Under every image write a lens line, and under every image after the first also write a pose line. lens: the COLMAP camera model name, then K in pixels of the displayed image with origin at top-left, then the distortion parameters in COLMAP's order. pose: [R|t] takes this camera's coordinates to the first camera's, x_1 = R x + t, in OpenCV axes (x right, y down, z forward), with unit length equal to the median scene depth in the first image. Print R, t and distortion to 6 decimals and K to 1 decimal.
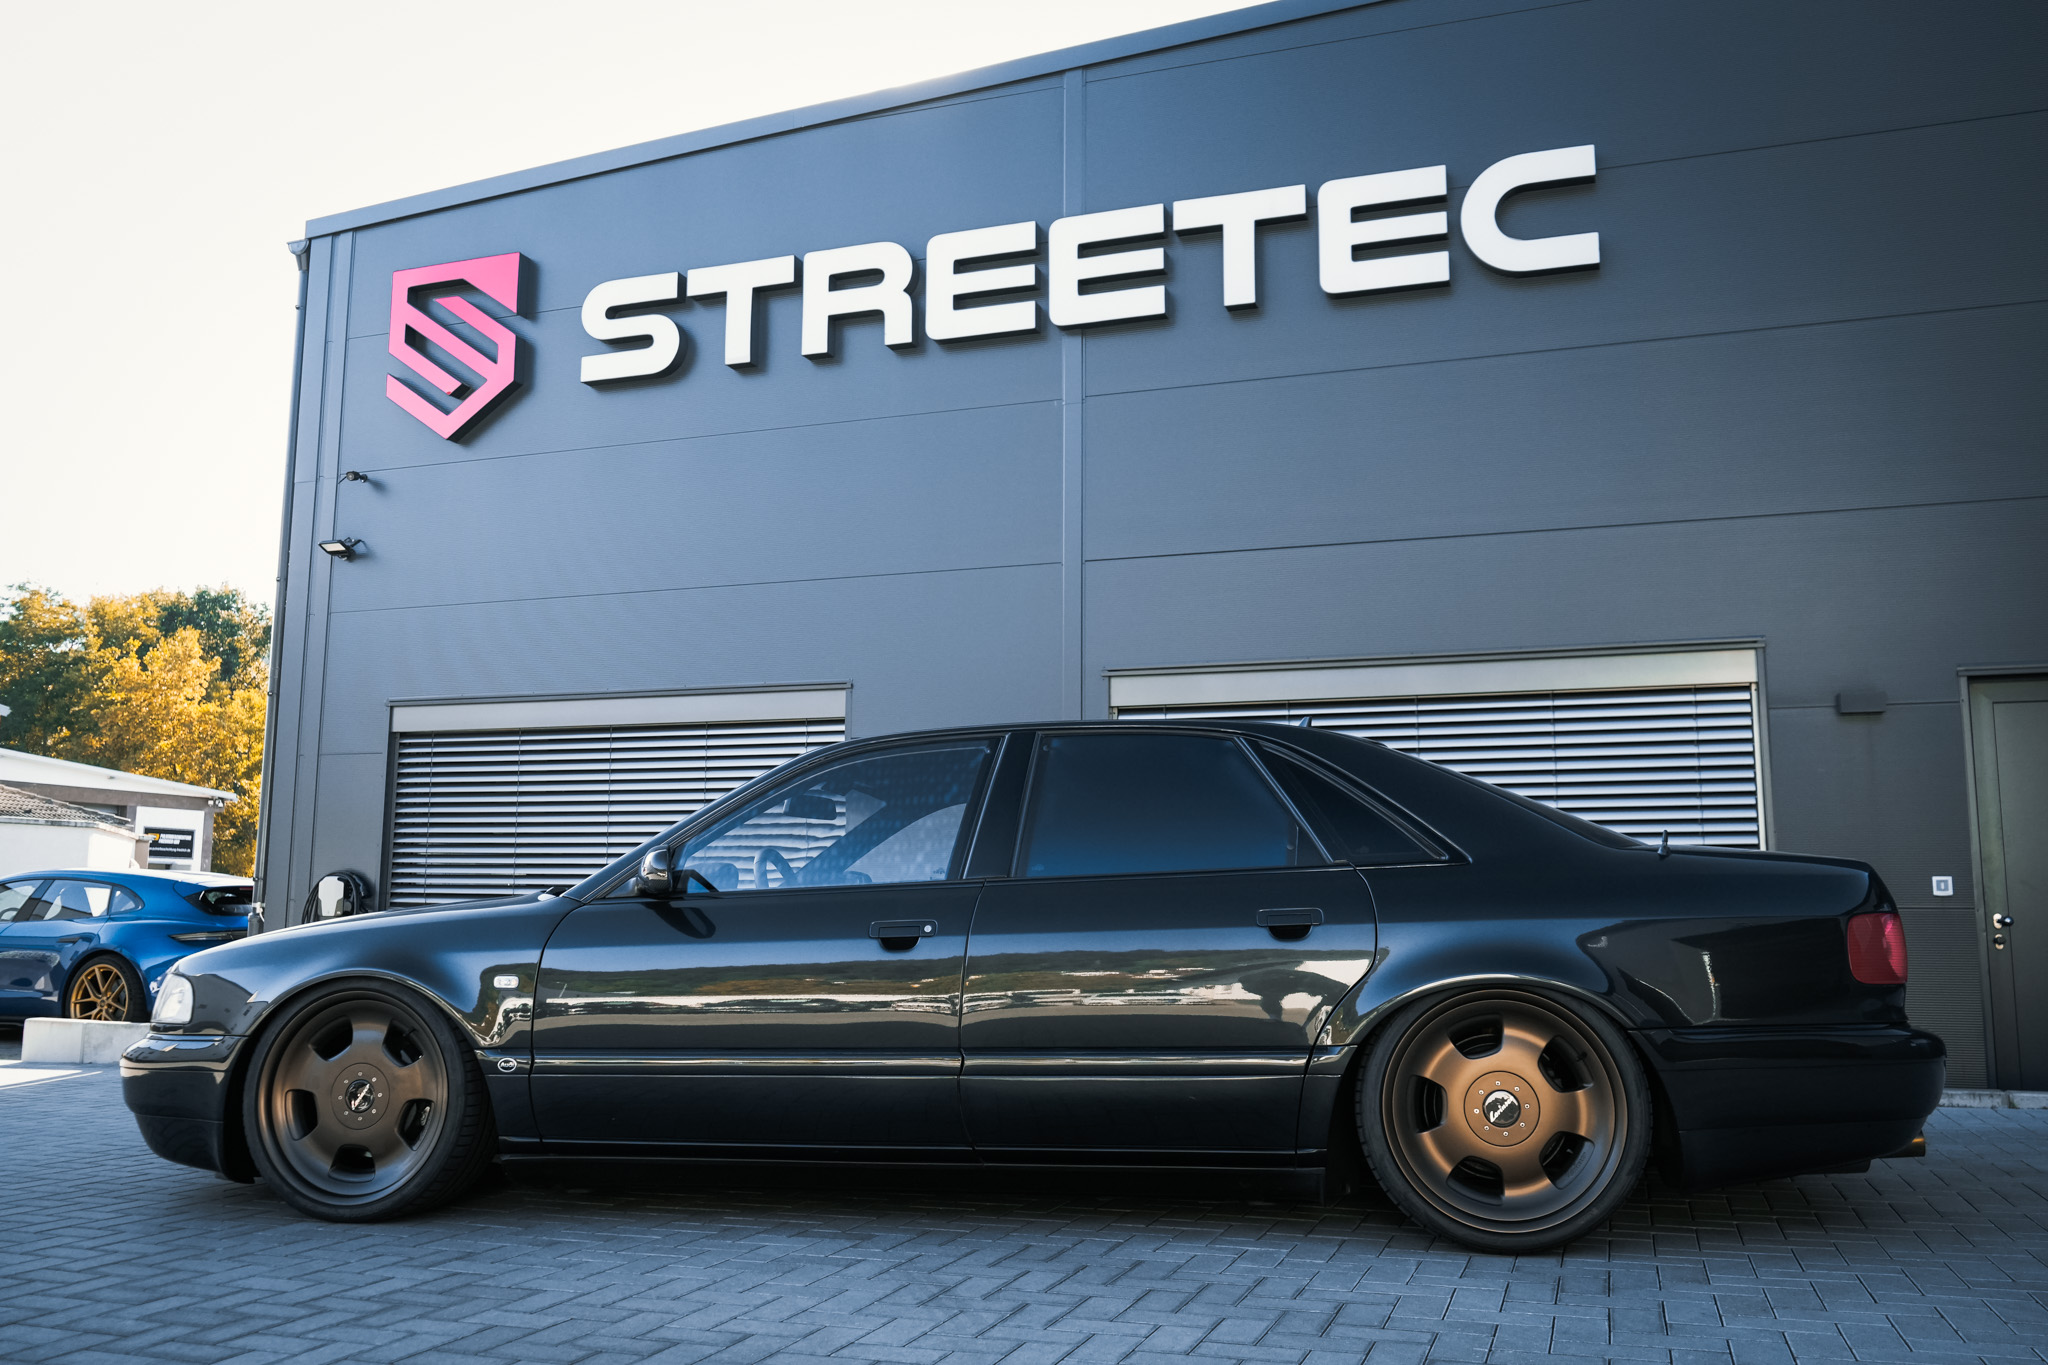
lens RADIAL K [[1644.1, 0, 1024.0], [0, 1644.1, 682.5], [0, 0, 1]] dist [-0.027905, 0.010684]
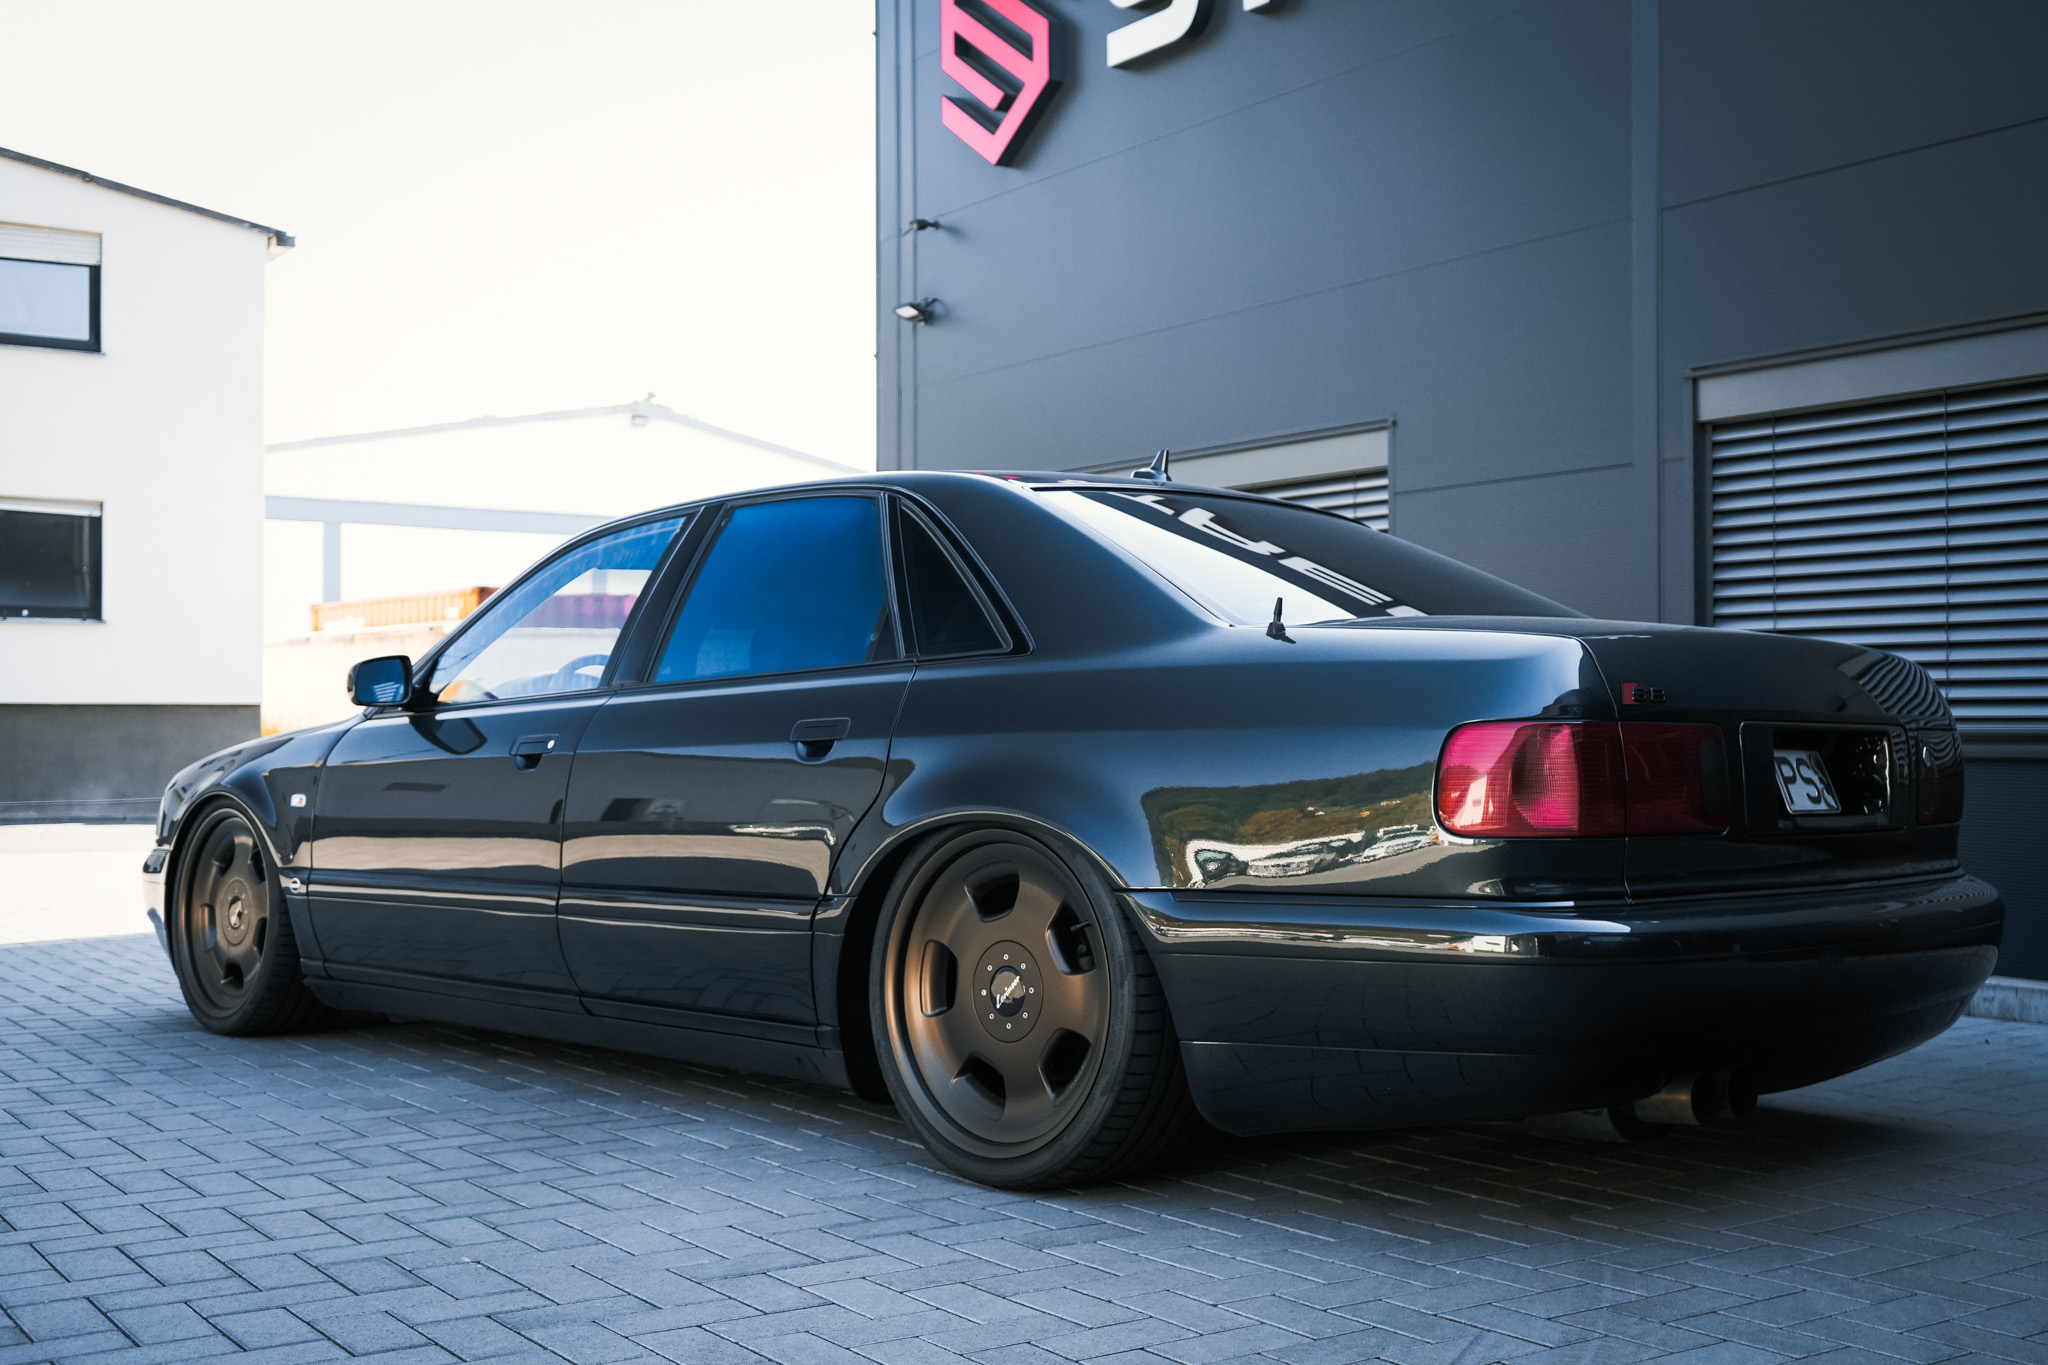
lens RADIAL K [[2150.3, 0, 1021.1], [0, 2150.3, 726.6], [0, 0, 1]] dist [-0.008763, -0.011542]
pose [[0.811374, -0.005613, -0.584501, 0.644992], [0.087165, 0.989935, 0.111492, 0.029593], [0.577992, -0.141410, 0.803697, 0.194632]]
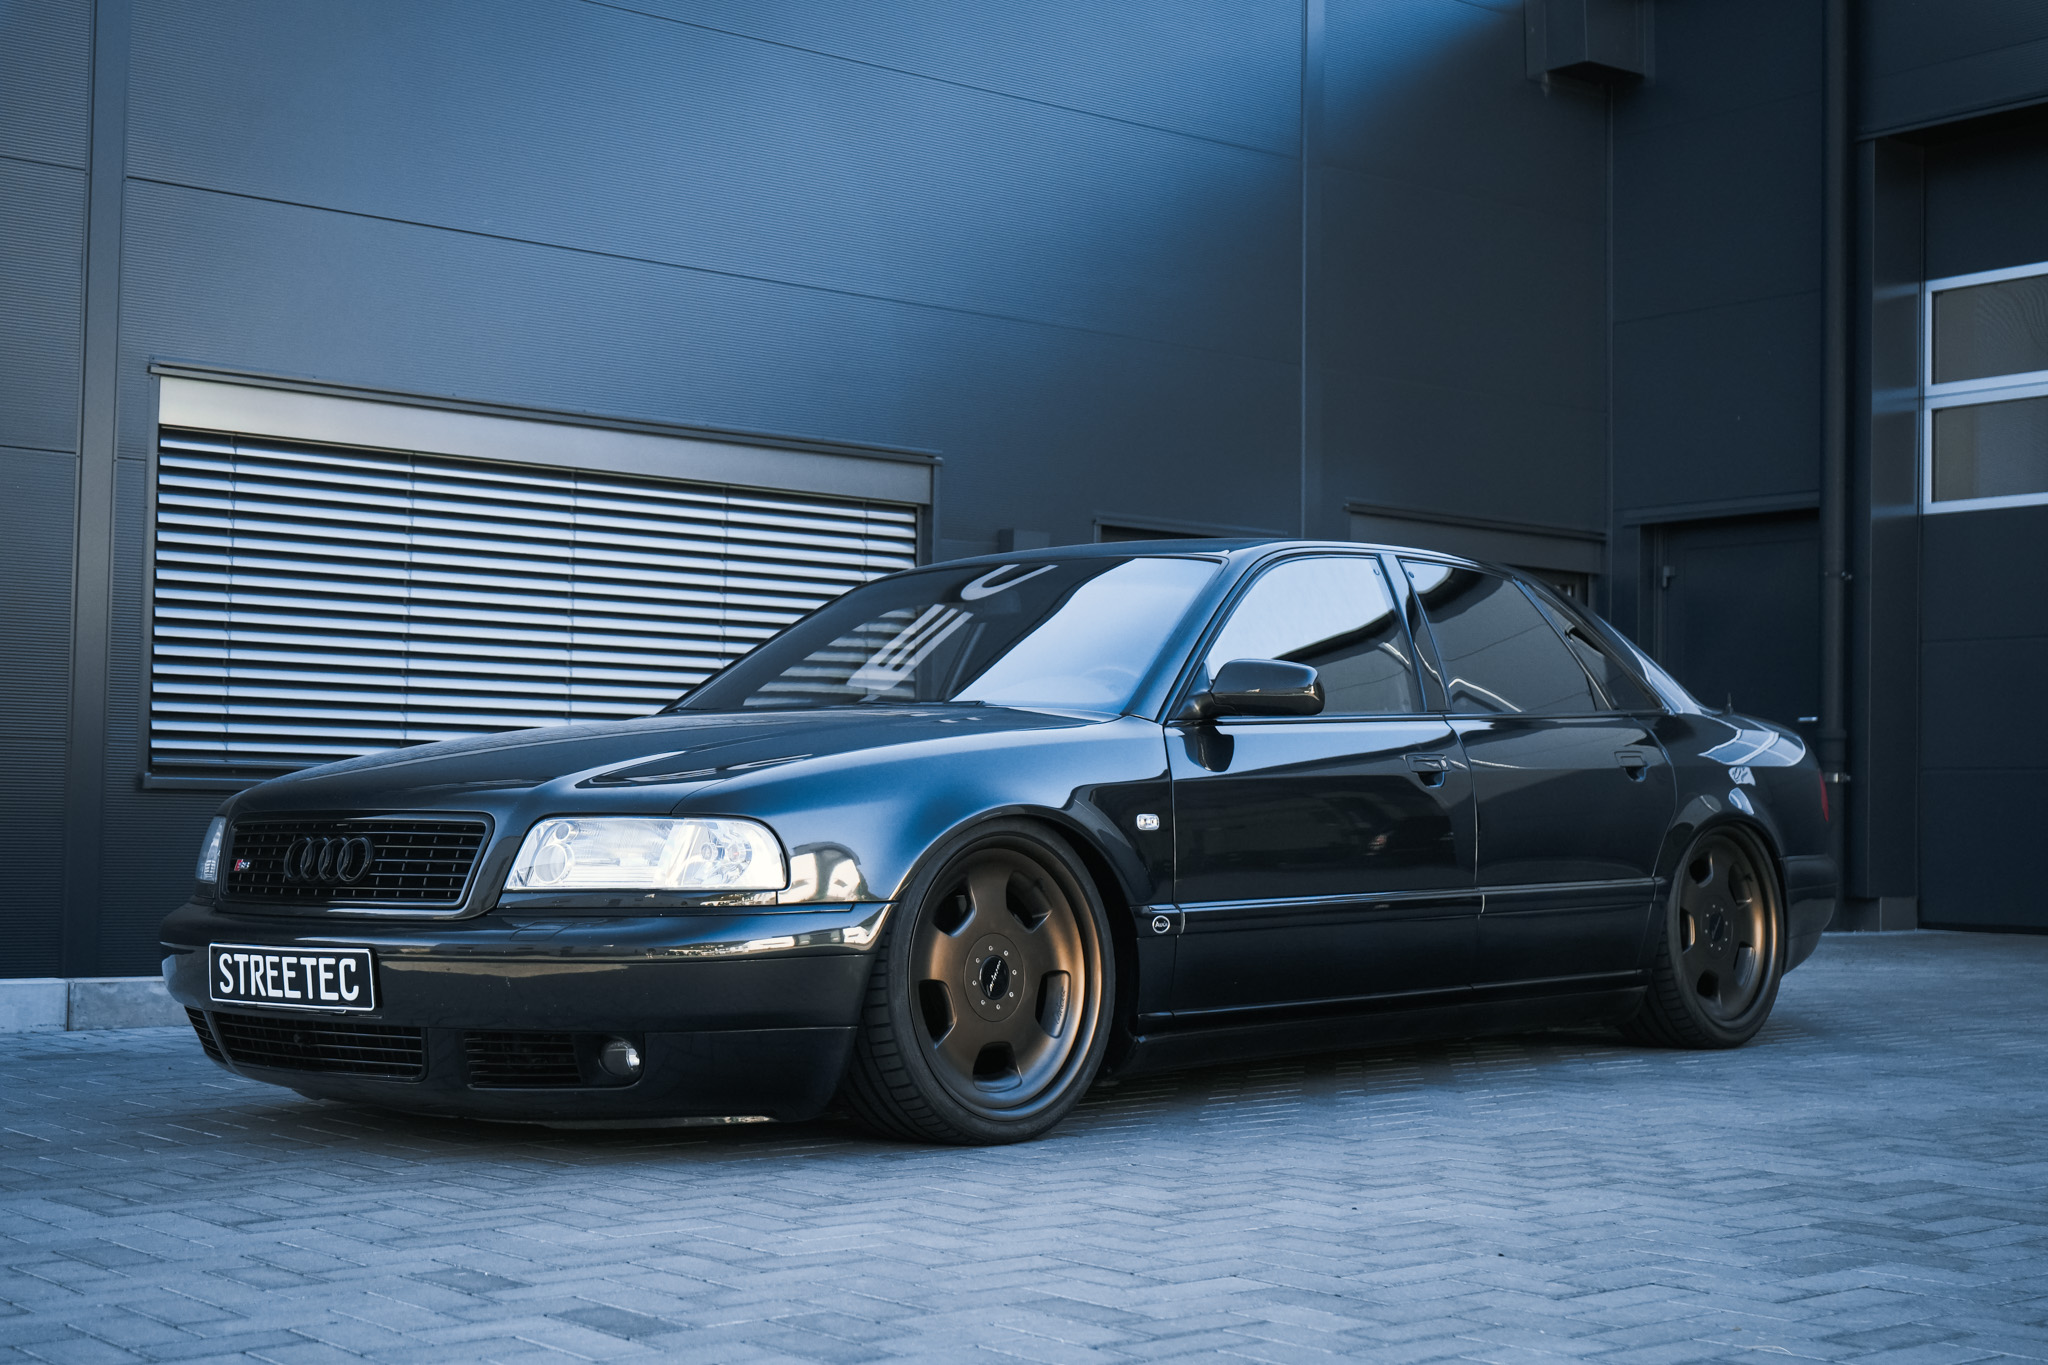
lens RADIAL K [[2810.0, 0, 1024.0], [0, 2810.0, 682.5], [0, 0, 1]] dist [0.040835, -0.006081]
pose [[0.526492, 0.045878, 0.848941, -1.249136], [-0.131756, 0.990882, 0.028164, 0.071613], [-0.839908, -0.126681, 0.527737, 0.287037]]
